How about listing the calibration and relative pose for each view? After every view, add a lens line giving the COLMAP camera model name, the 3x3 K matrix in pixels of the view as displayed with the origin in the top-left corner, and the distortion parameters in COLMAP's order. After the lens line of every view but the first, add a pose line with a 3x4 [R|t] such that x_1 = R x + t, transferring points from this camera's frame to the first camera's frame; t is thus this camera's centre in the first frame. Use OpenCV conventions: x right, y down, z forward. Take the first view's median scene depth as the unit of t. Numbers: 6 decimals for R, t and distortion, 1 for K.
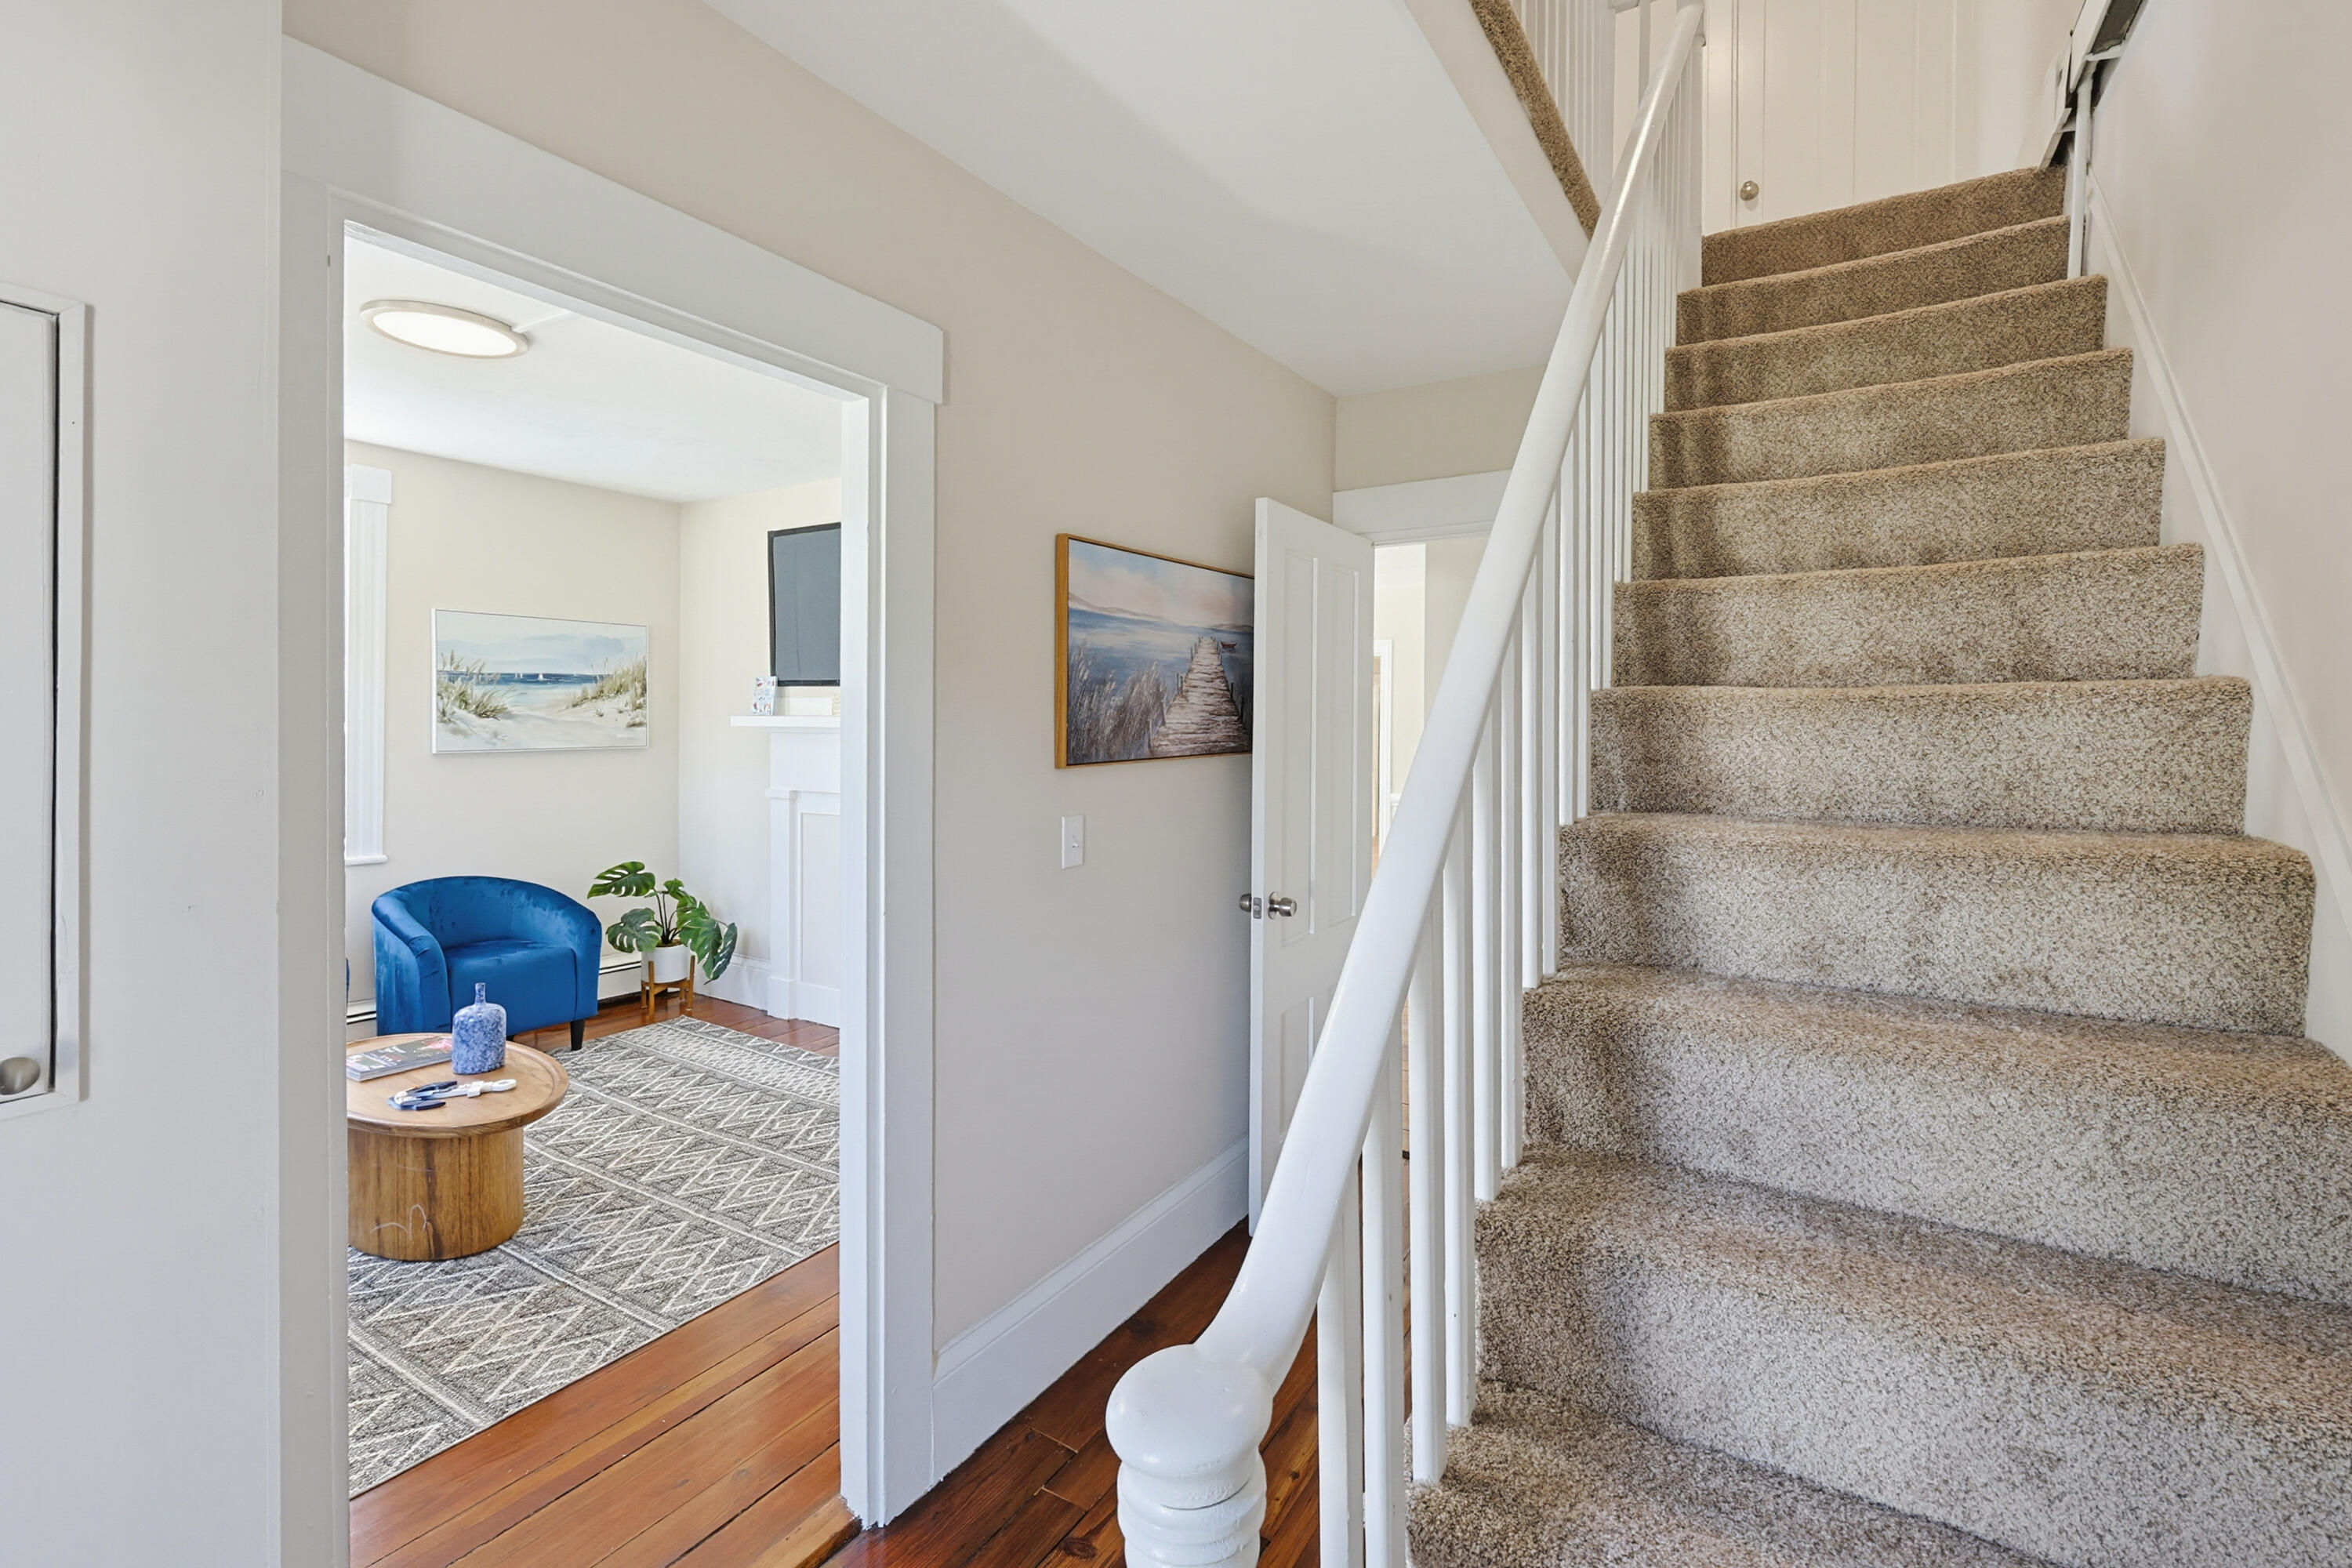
lens RADIAL K [[1022.3, 0, 1180.6], [0, 1022.3, 729.9], [0, 0, 1]] dist [0.005517, 0.000242]
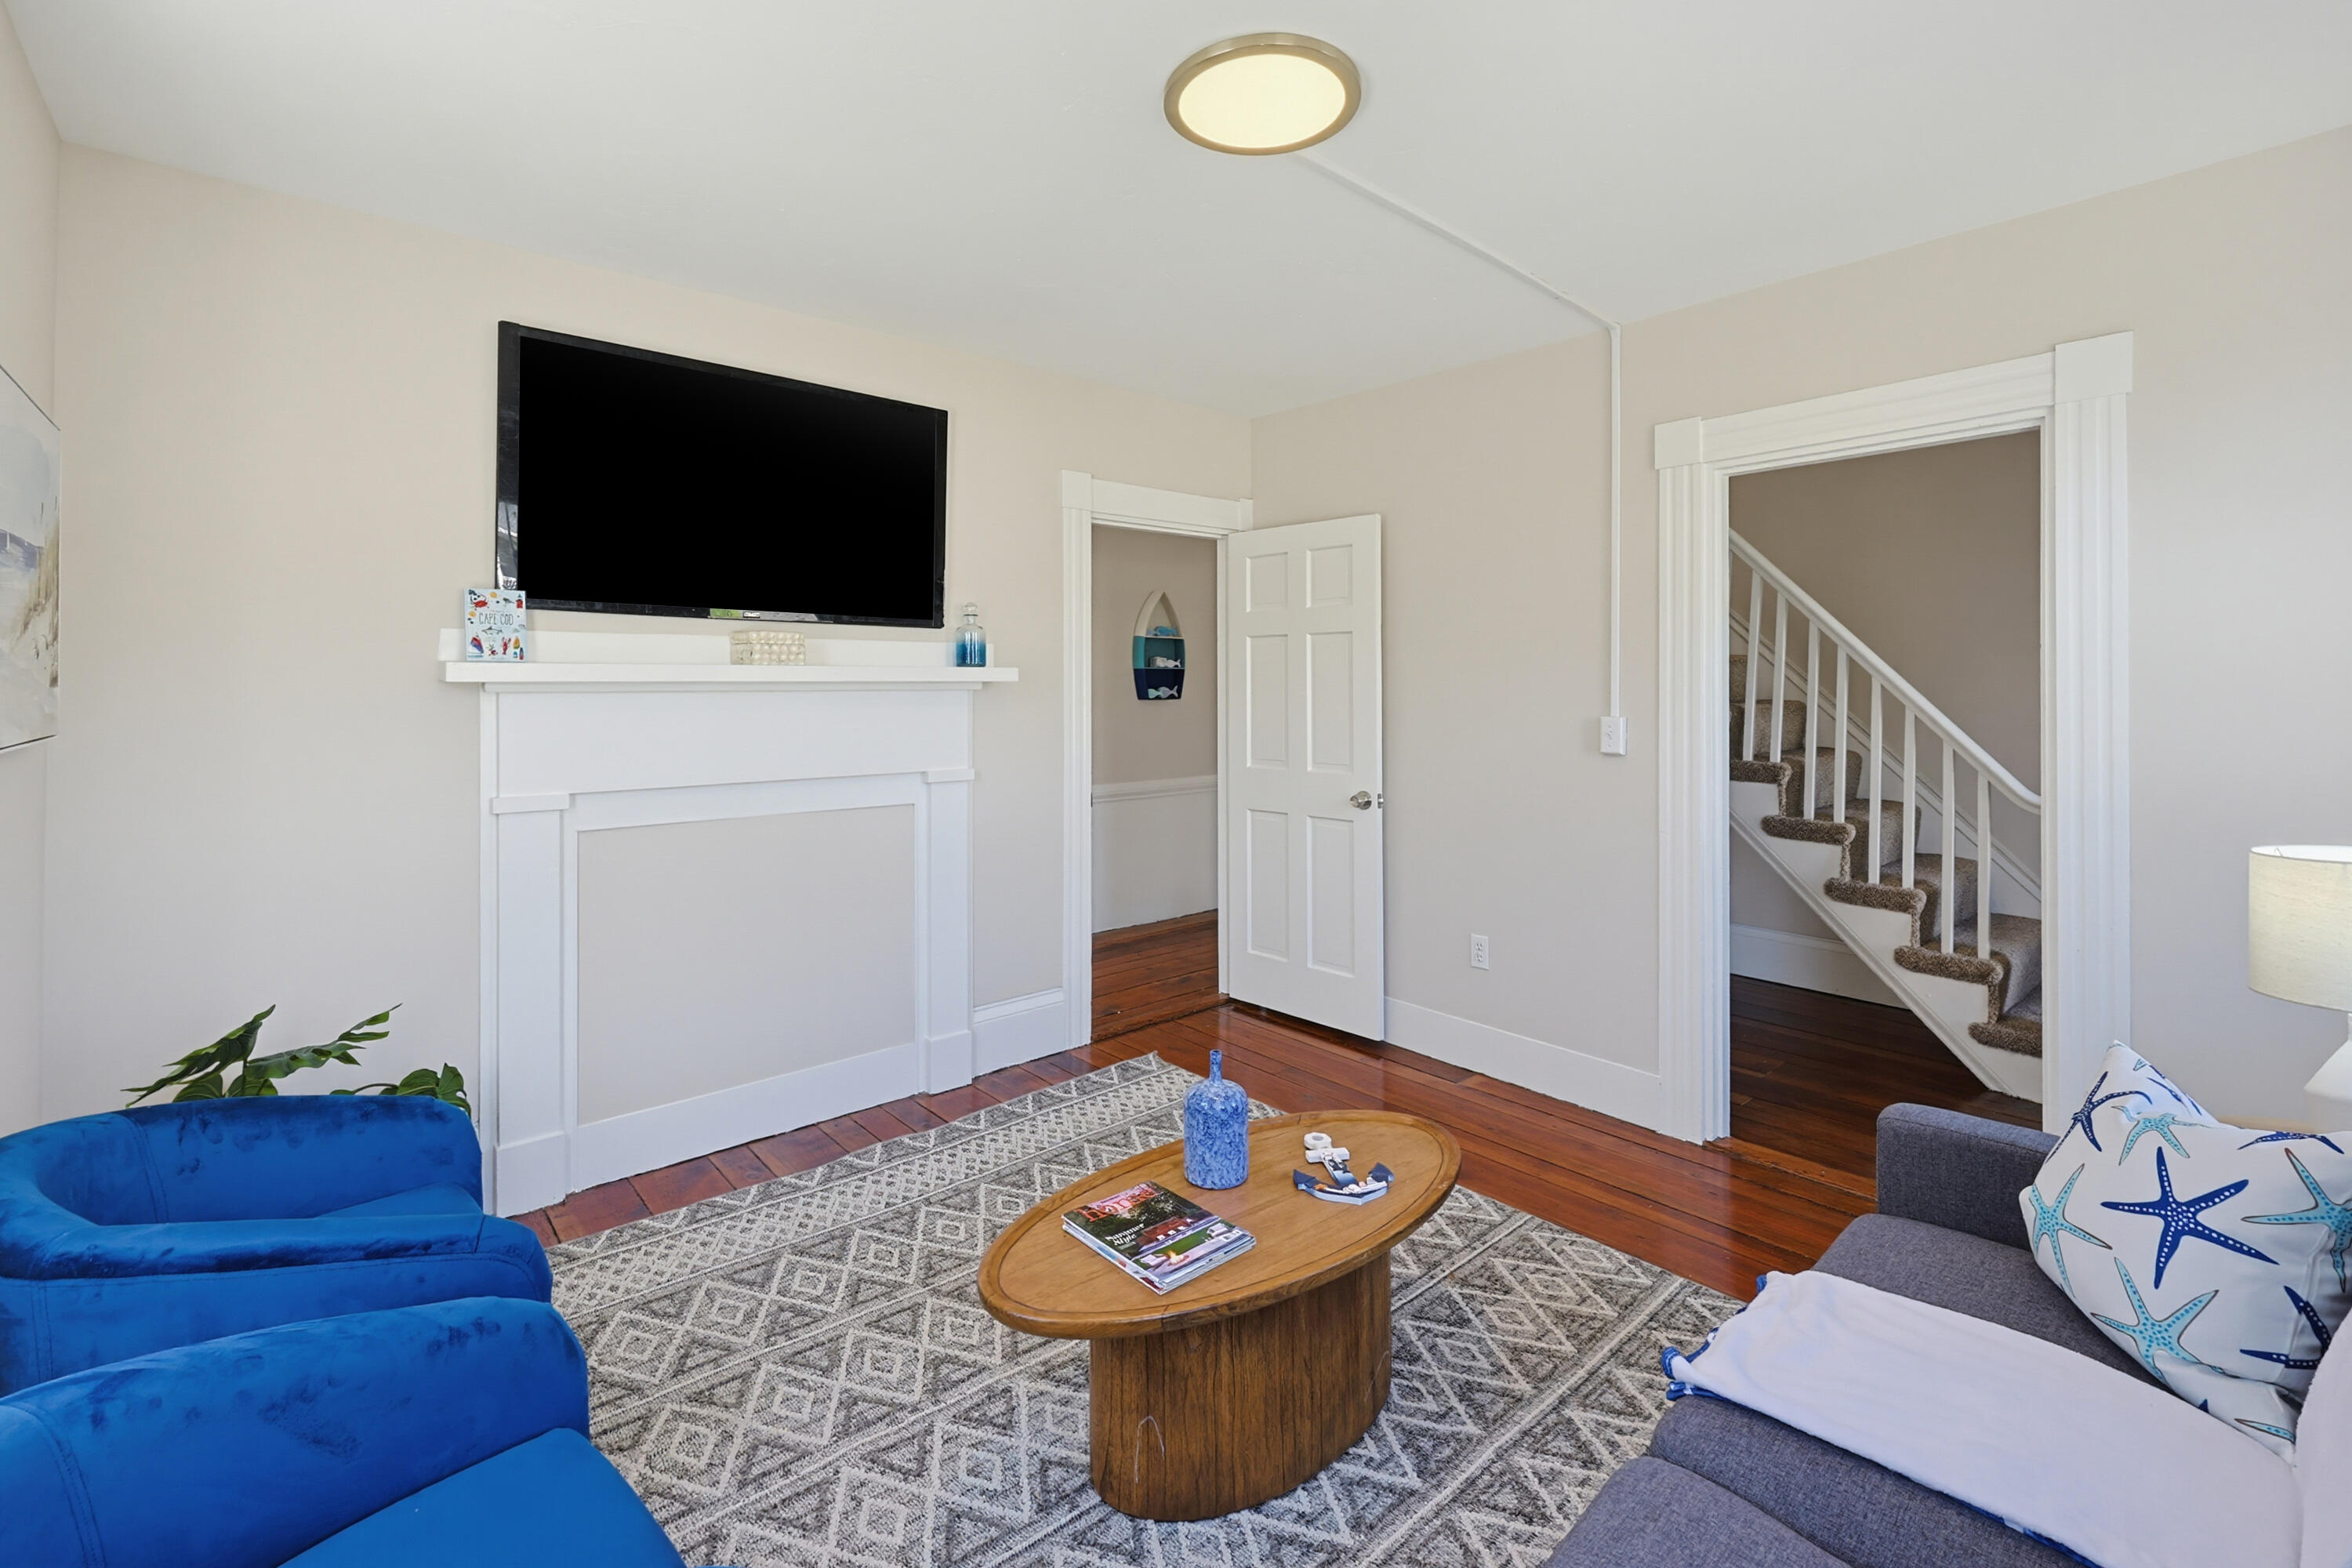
lens RADIAL K [[1022.3, 0, 1169.8], [0, 1022.3, 693.3], [0, 0, 1]] dist [0.005517, 0.000242]
pose [[0.289583, -0.008257, 0.957117, -1.485878], [0.003326, 0.999965, 0.007620, -0.000839], [-0.957147, 0.000976, 0.289600, 0.921232]]
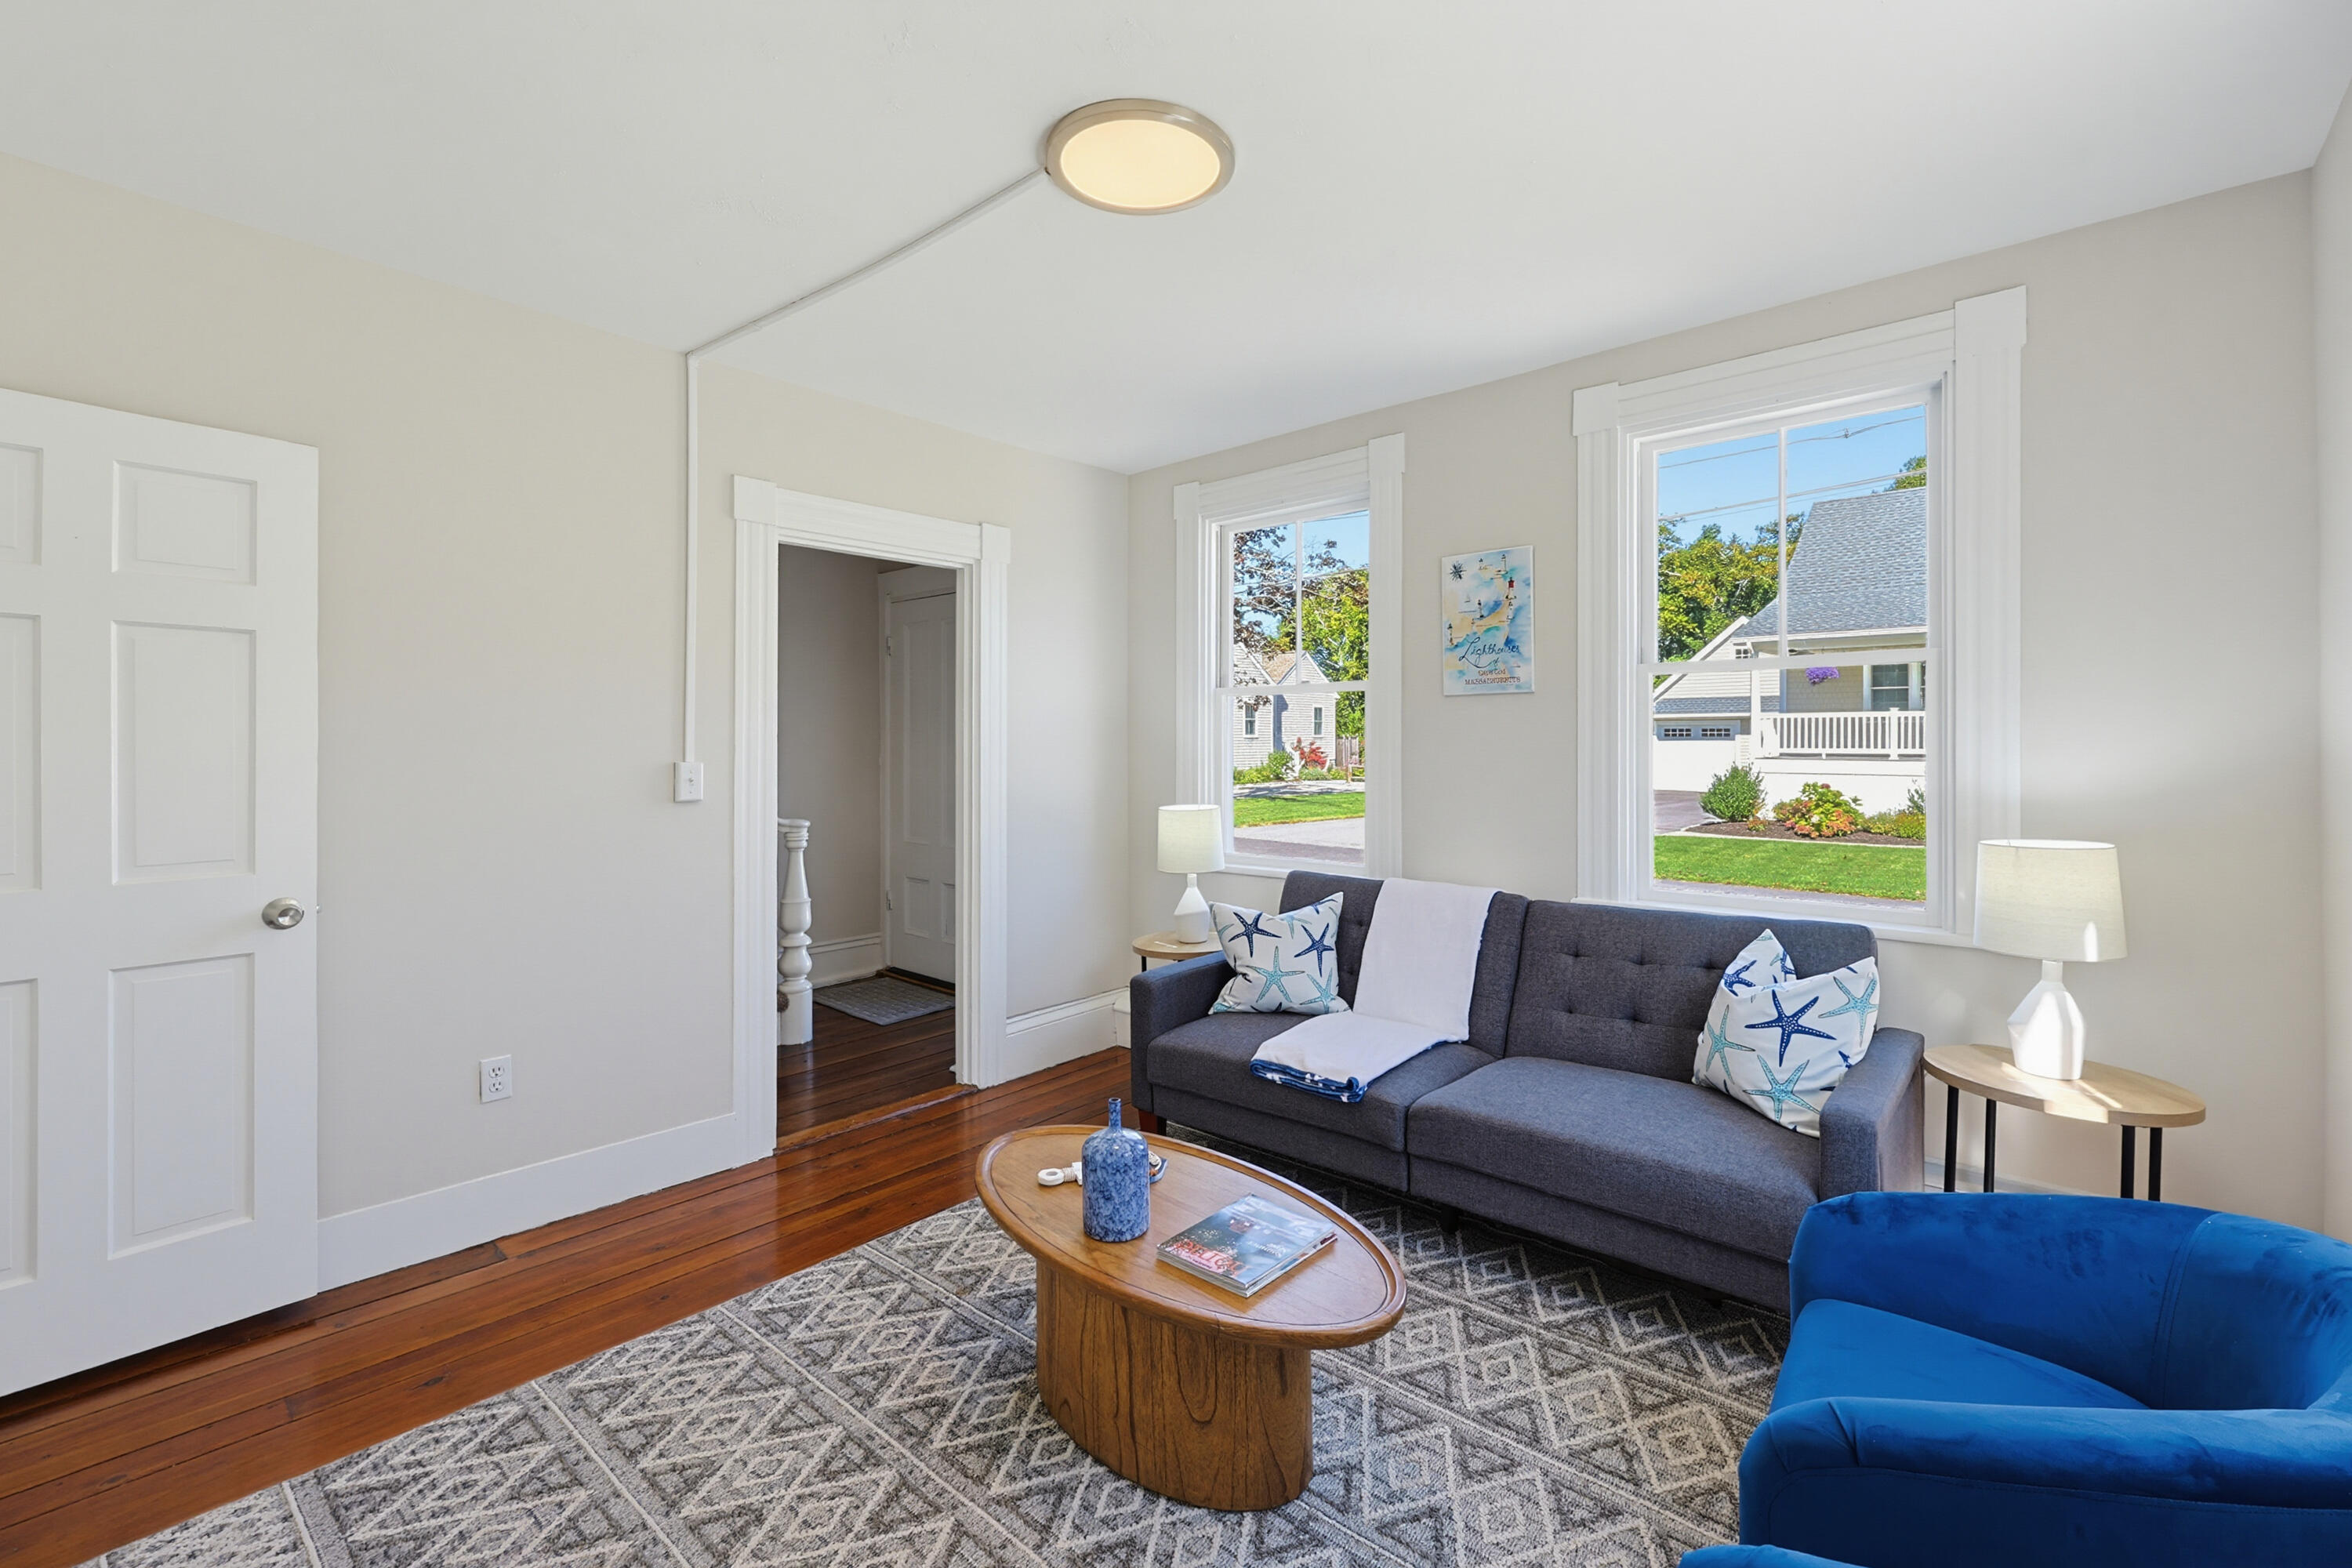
lens RADIAL K [[1022.3, 0, 1199.2], [0, 1022.3, 745.5], [0, 0, 1]] dist [0.005517, 0.000242]
pose [[-0.986065, -0.003759, 0.166317, -0.934301], [-0.003344, 0.999991, 0.002774, 0.014685], [-0.166326, 0.002180, -0.986068, 1.818408]]
